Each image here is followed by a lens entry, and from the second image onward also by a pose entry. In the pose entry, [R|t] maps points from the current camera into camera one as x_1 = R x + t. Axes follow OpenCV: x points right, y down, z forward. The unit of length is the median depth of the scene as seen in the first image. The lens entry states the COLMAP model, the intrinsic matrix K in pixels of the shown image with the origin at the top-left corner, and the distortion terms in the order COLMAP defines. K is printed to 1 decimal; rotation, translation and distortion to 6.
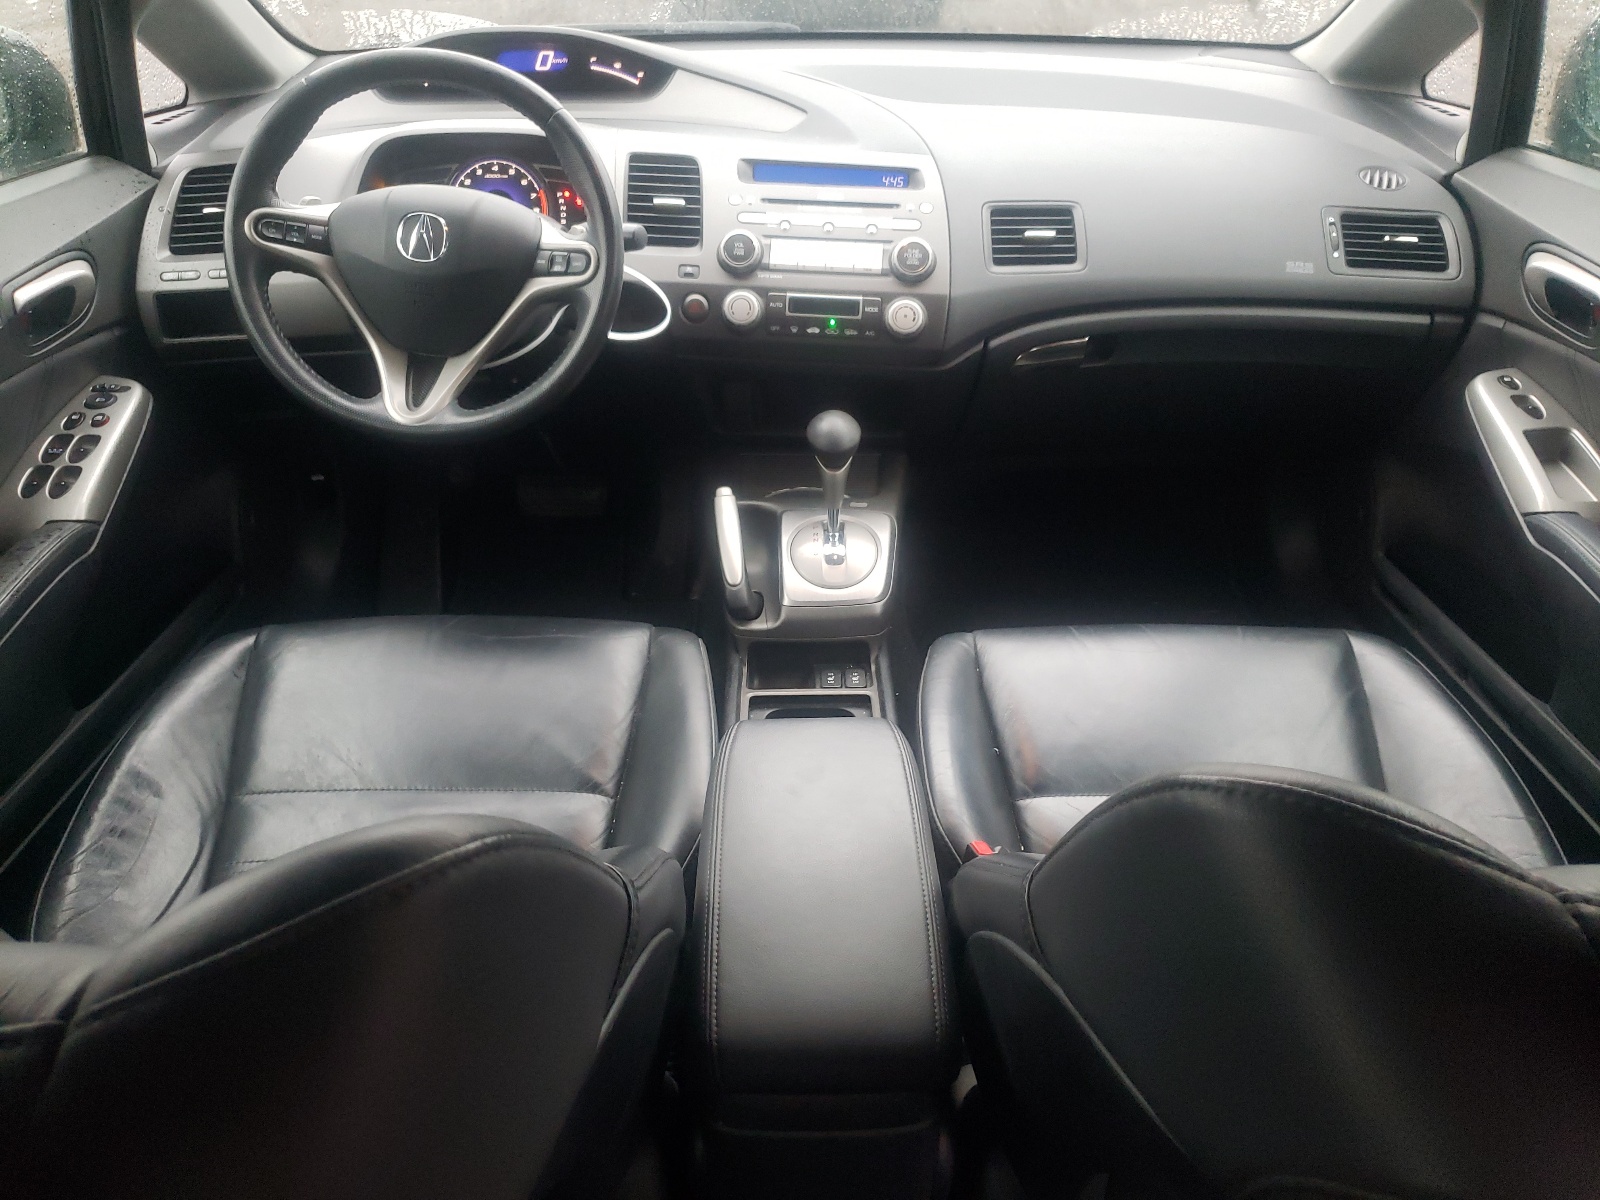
lens RADIAL K [[1214.9, 0, 800.8], [0, 1214.9, 599.2], [0, 0, 1]] dist [0.001076, -0.000088]
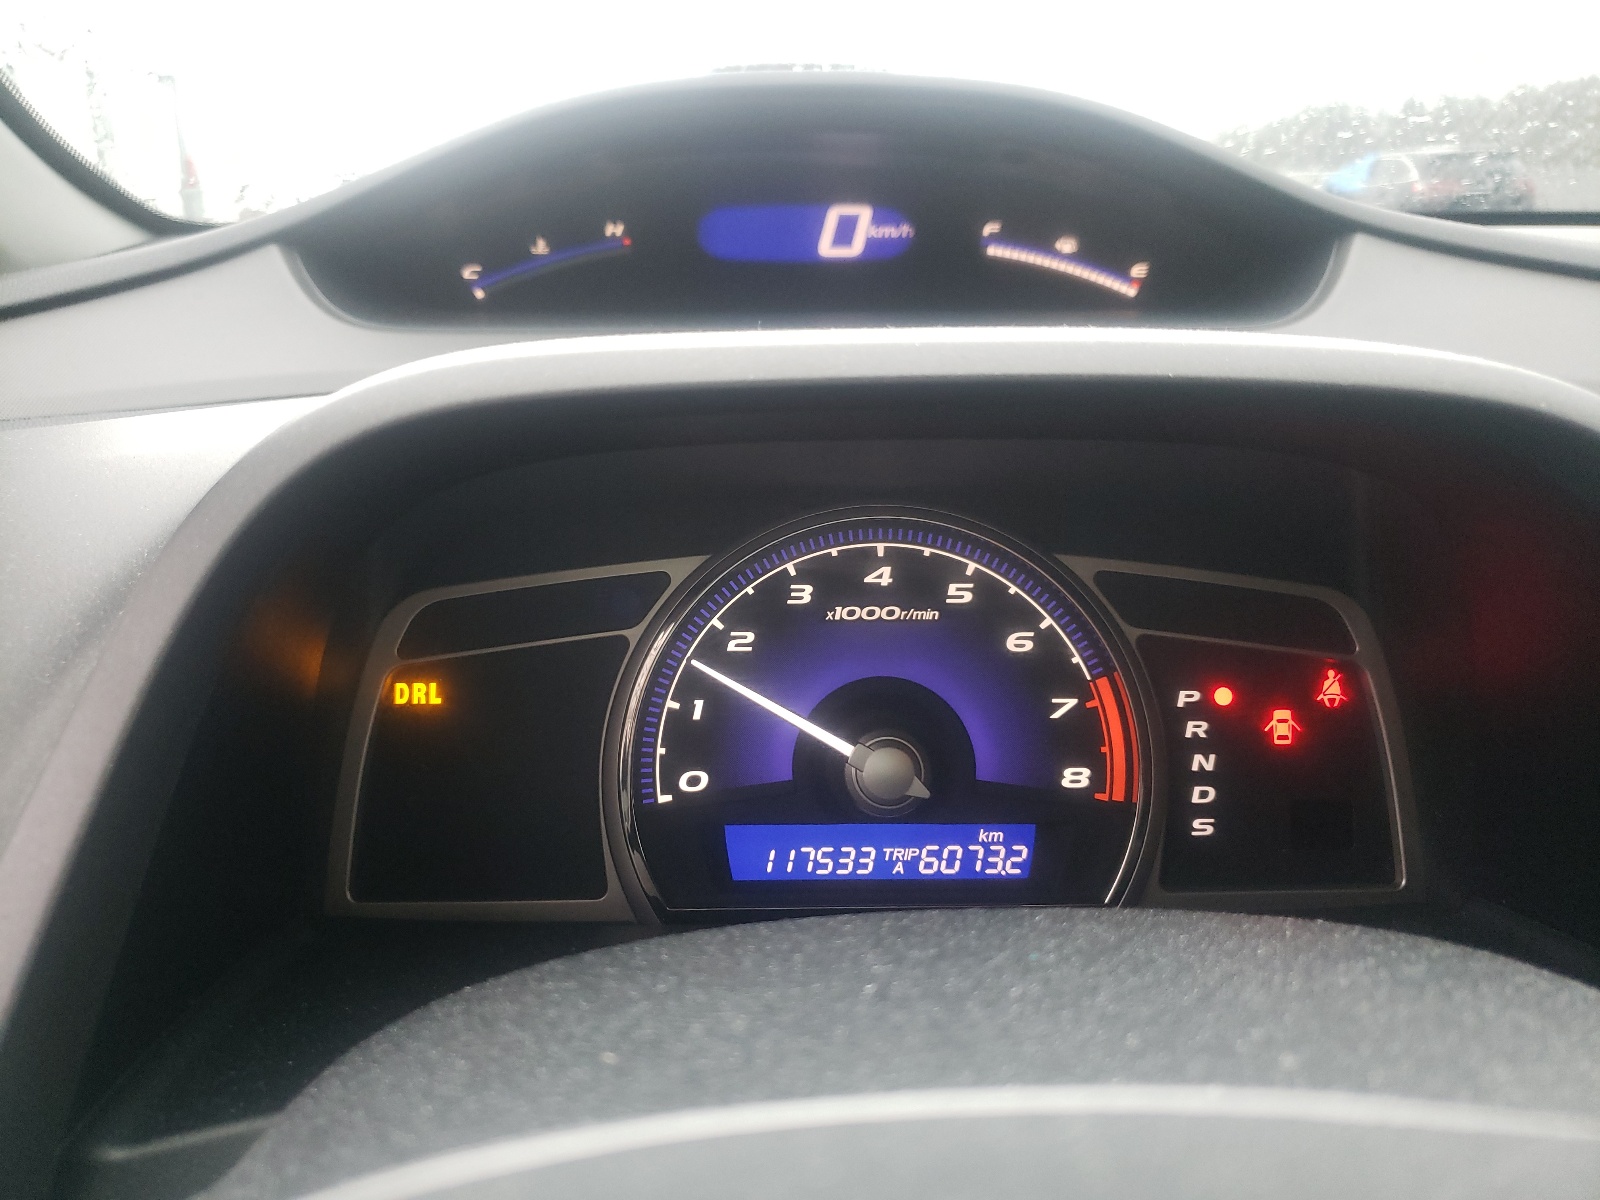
lens RADIAL K [[1214.9, 0, 799.1], [0, 1214.9, 600.4], [0, 0, 1]] dist [0.001076, -0.000088]
pose [[0.998876, -0.001175, 0.047391, -0.273477], [0.012806, 0.969216, -0.245877, -0.299647], [-0.045643, 0.246208, 0.968142, 0.801096]]
